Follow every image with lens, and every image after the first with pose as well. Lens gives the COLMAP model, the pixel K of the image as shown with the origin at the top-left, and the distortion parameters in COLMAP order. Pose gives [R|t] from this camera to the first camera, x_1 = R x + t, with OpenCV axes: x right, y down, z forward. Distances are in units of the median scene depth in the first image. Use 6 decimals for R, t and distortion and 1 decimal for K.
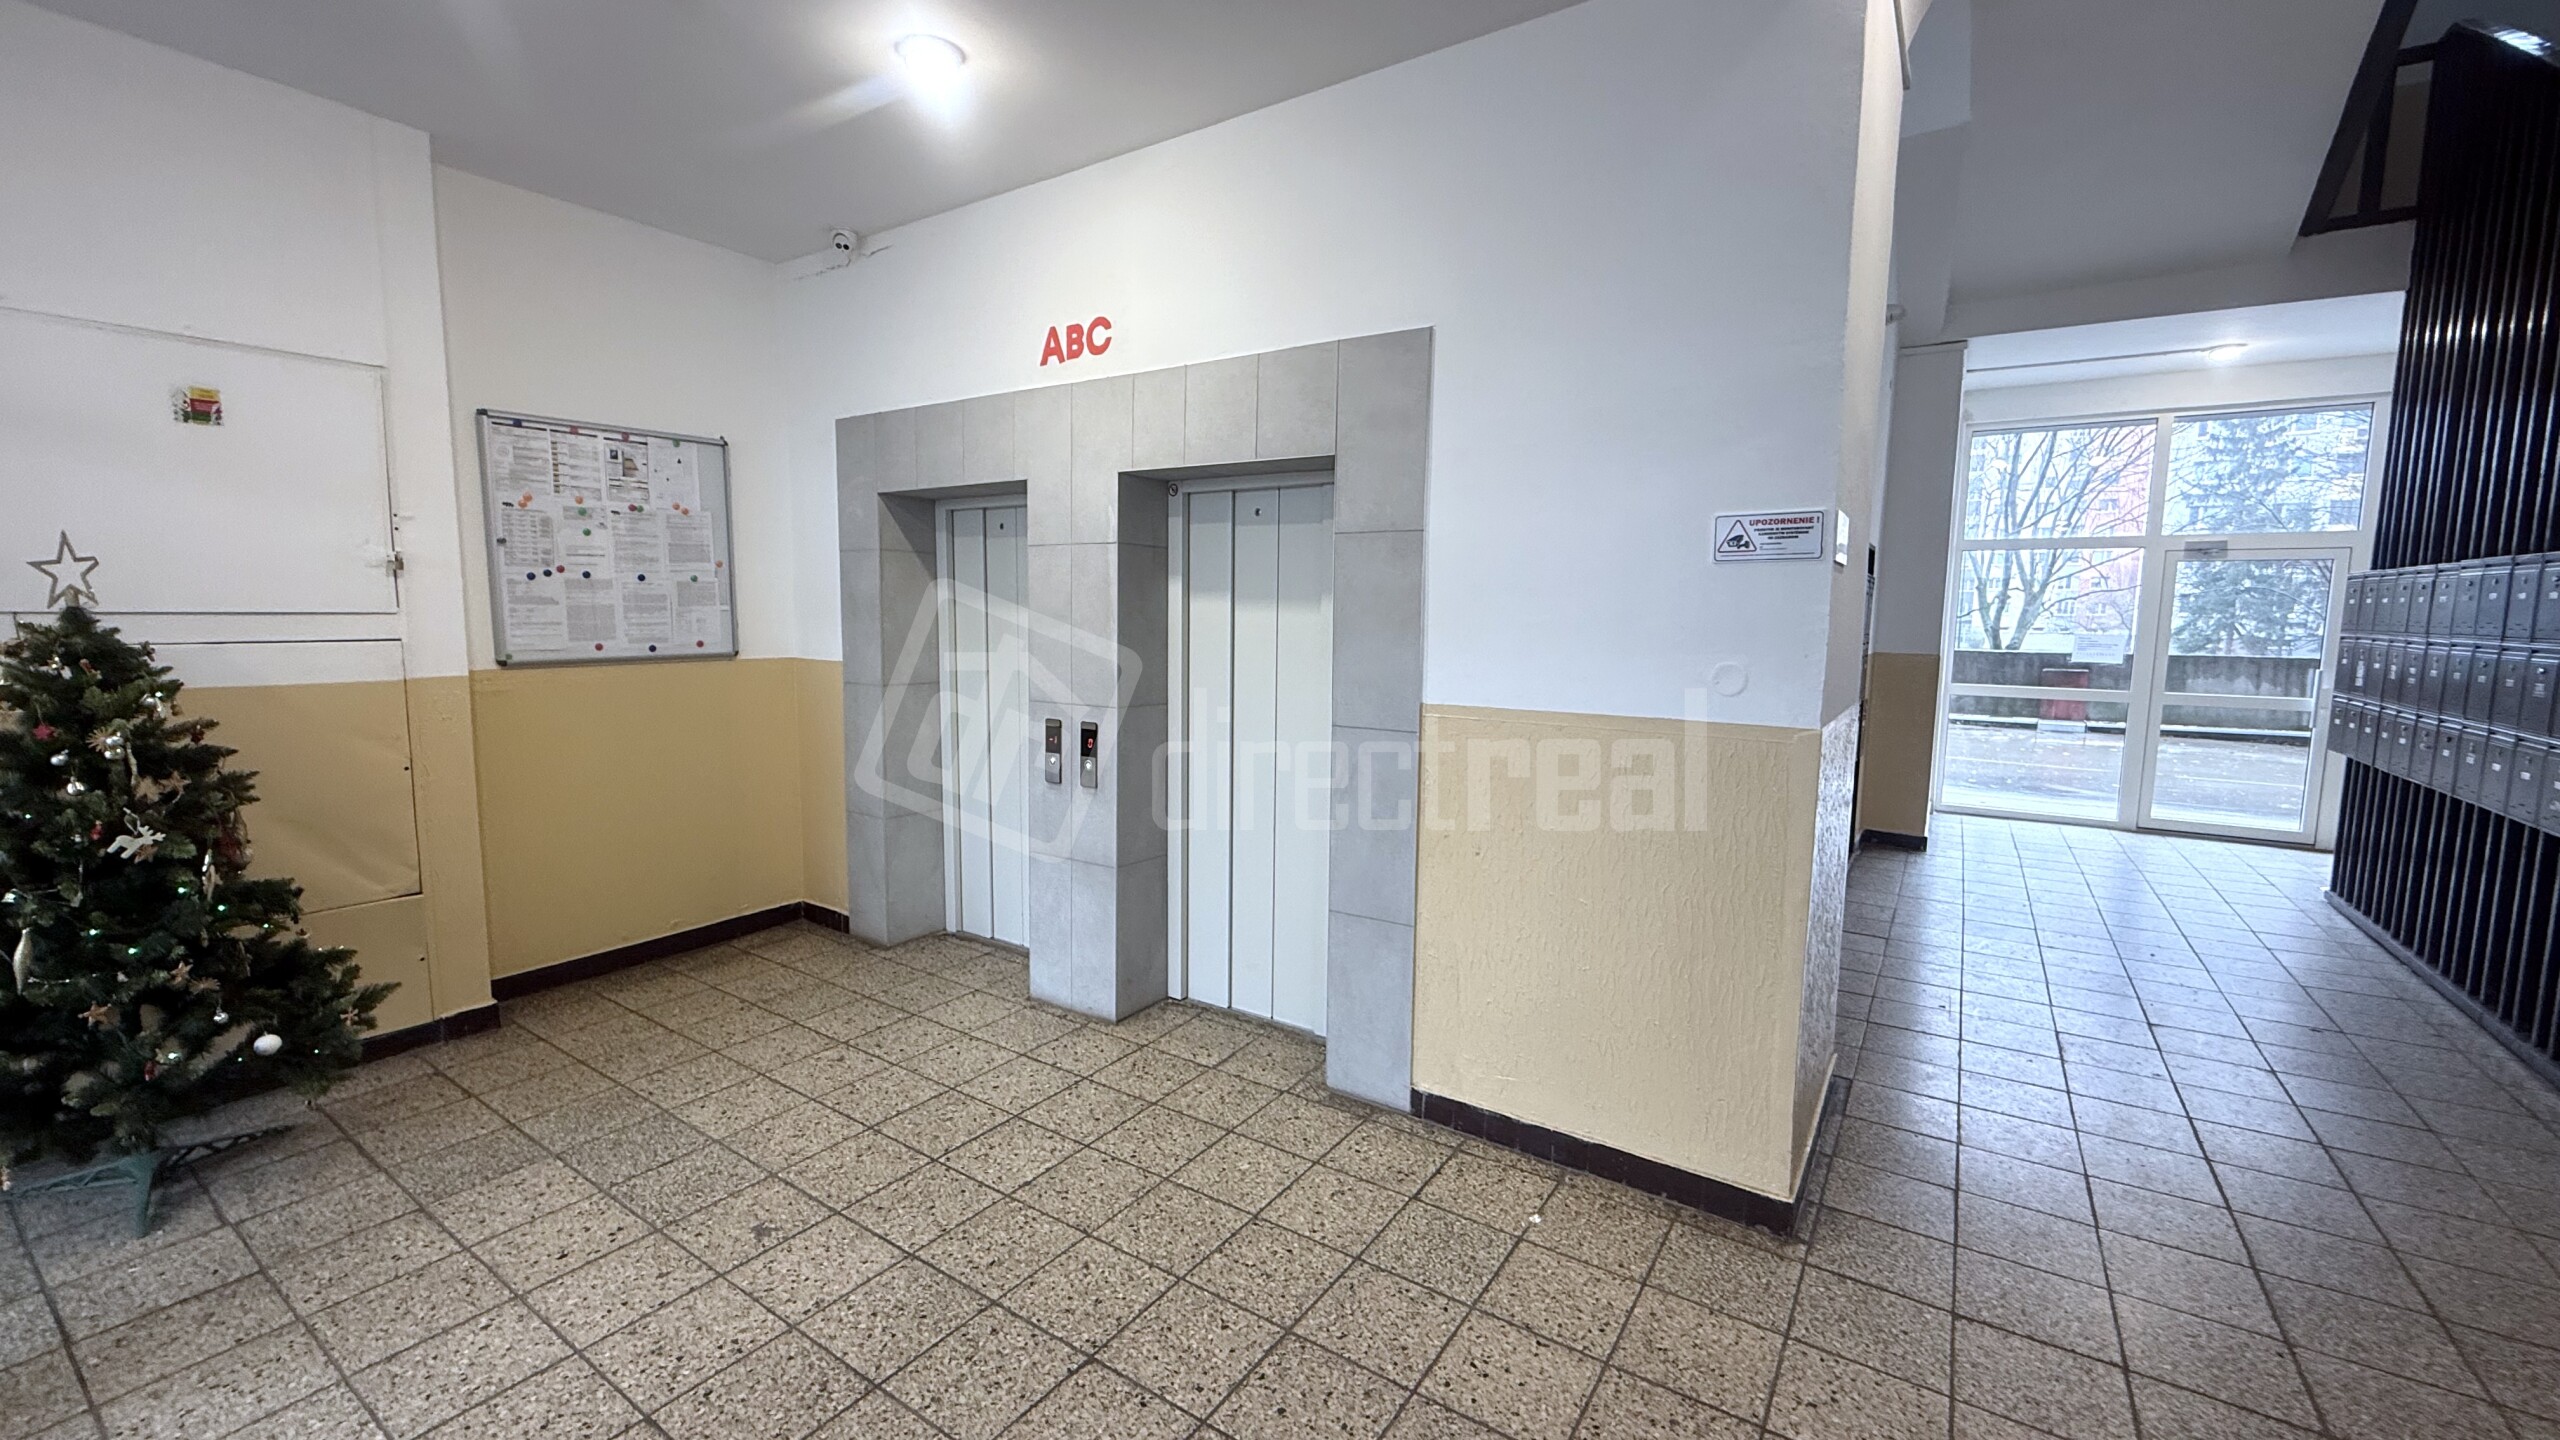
lens RADIAL K [[1014.1, 0, 1273.4], [0, 1014.1, 717.8], [0, 0, 1]] dist [-0.000648, -0.000203]
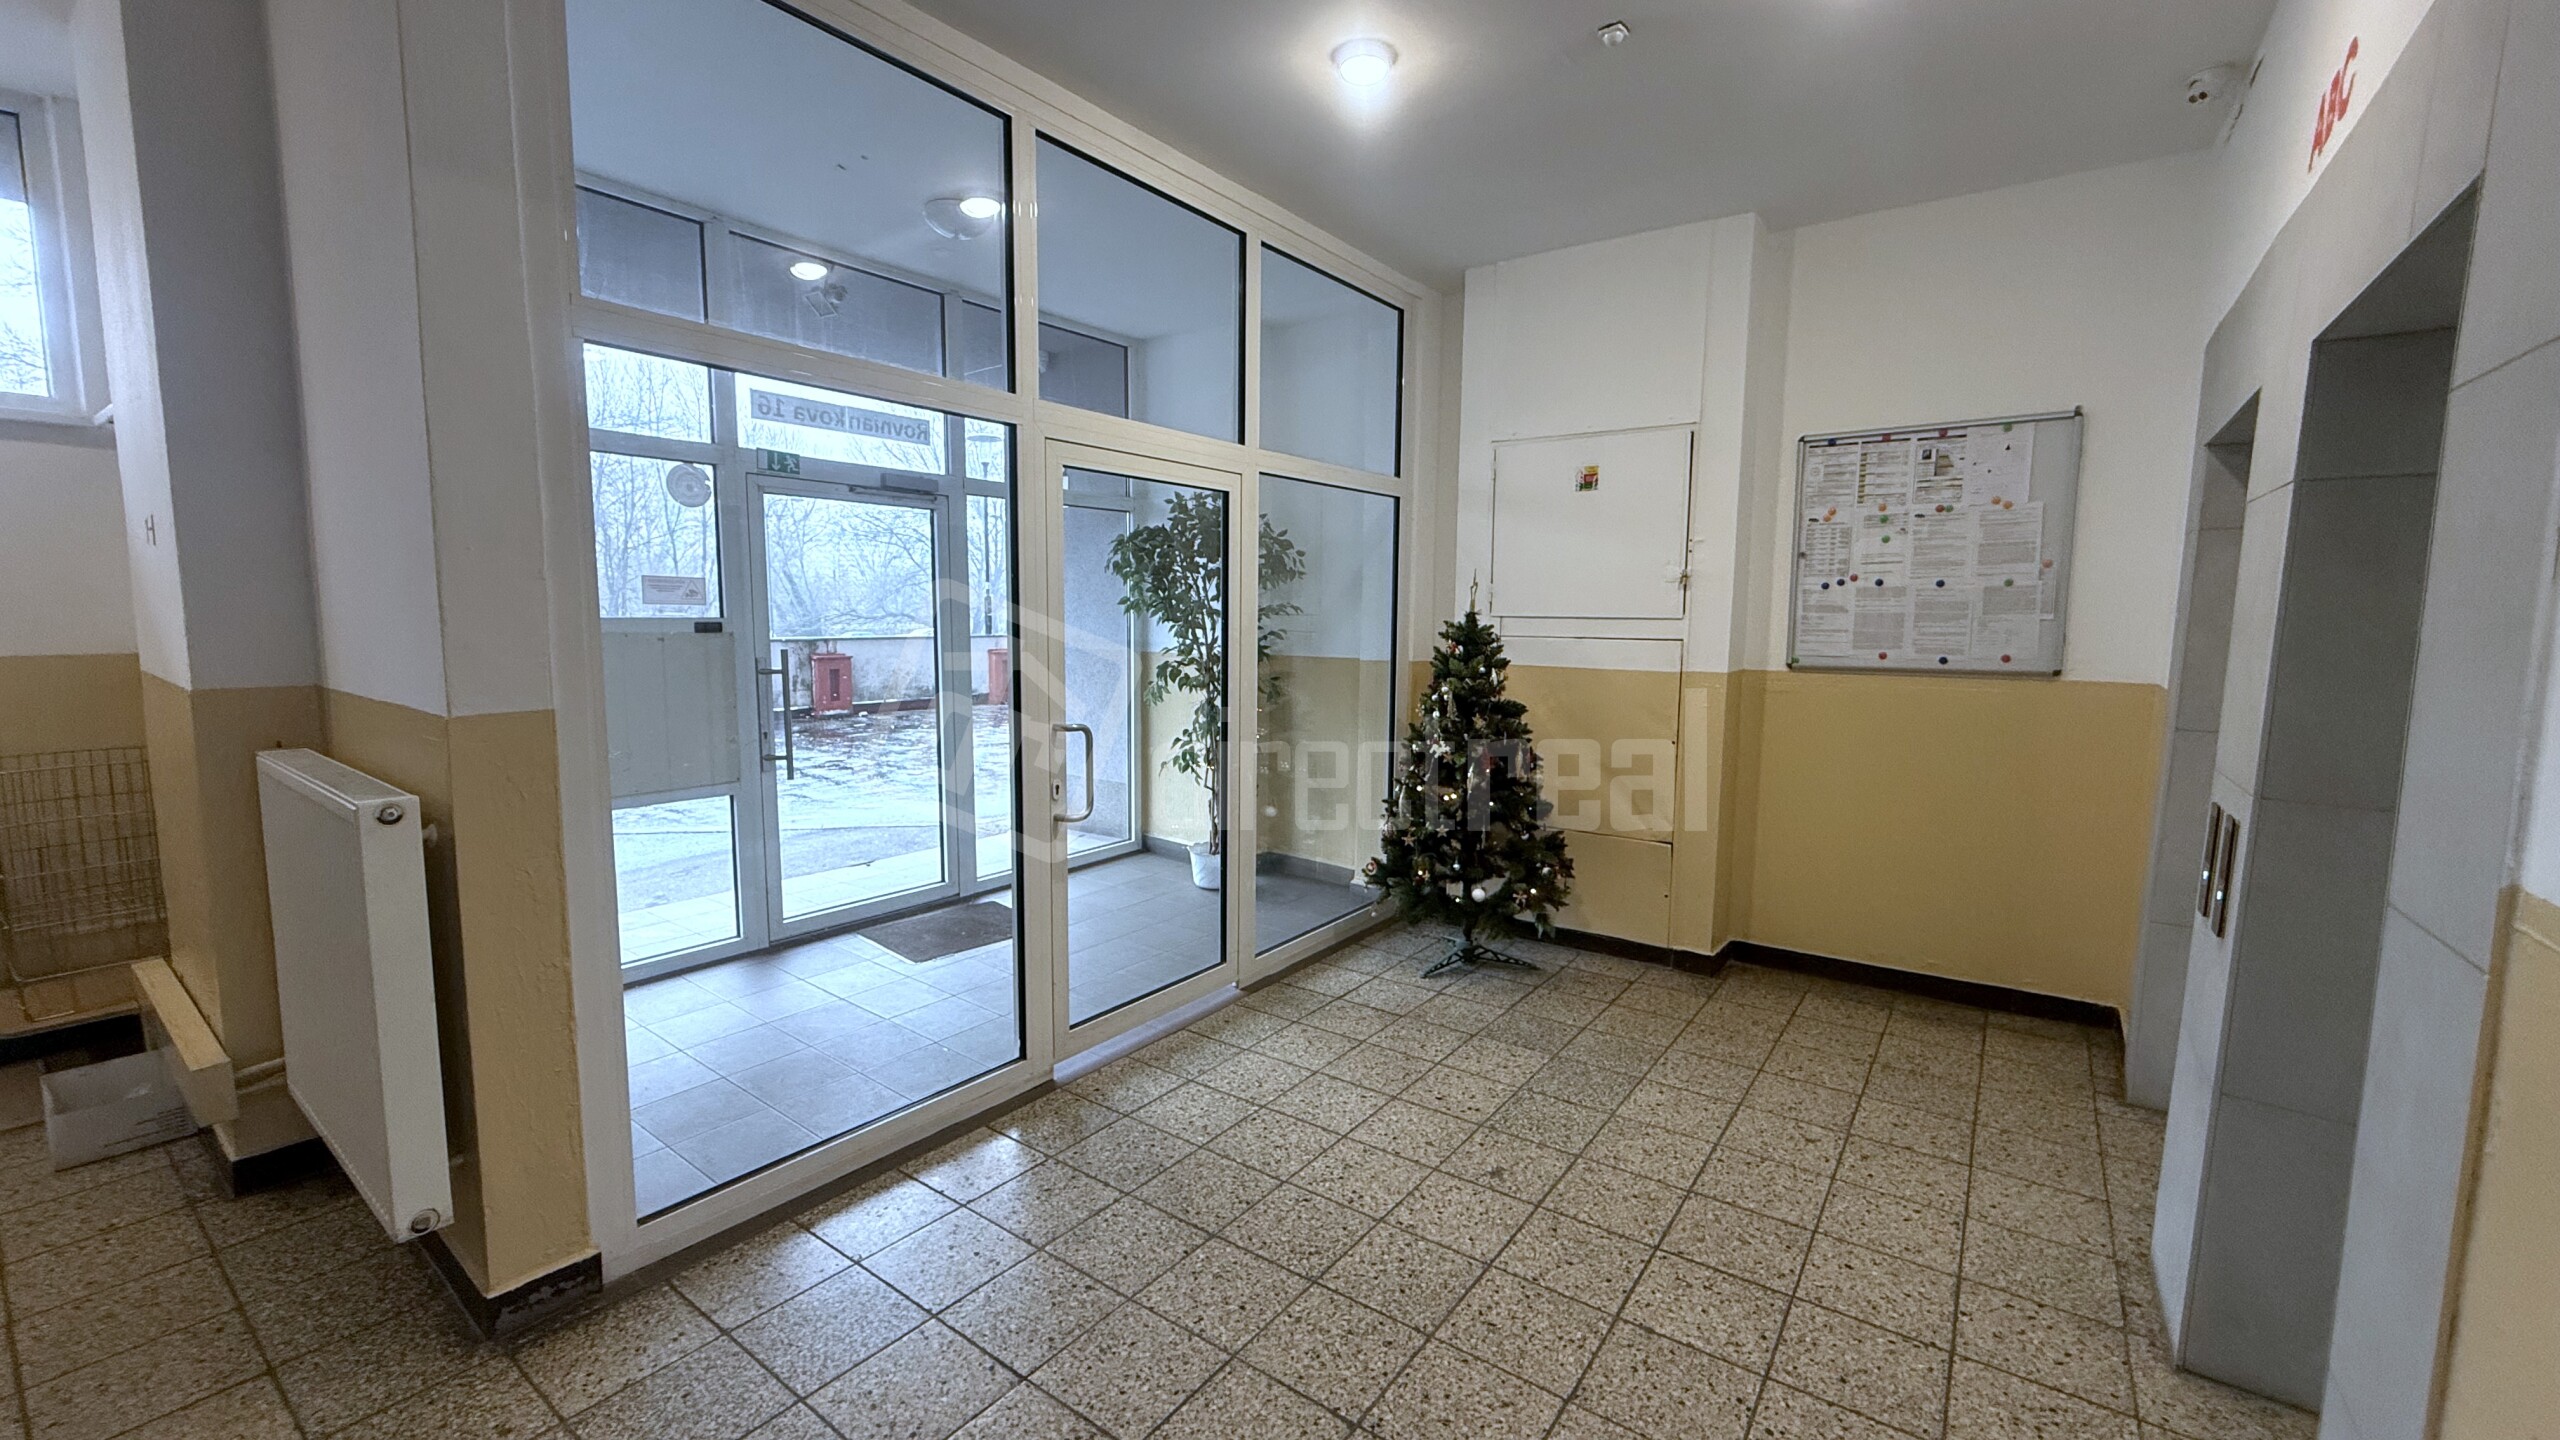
lens RADIAL K [[1014.1, 0, 1273.4], [0, 1014.1, 717.8], [0, 0, 1]] dist [-0.000648, -0.000203]
pose [[-0.037853, 0.093908, -0.994861, 0.357481], [-0.117183, 0.988288, 0.097747, -0.039290], [0.992389, 0.120280, -0.026405, 0.470845]]
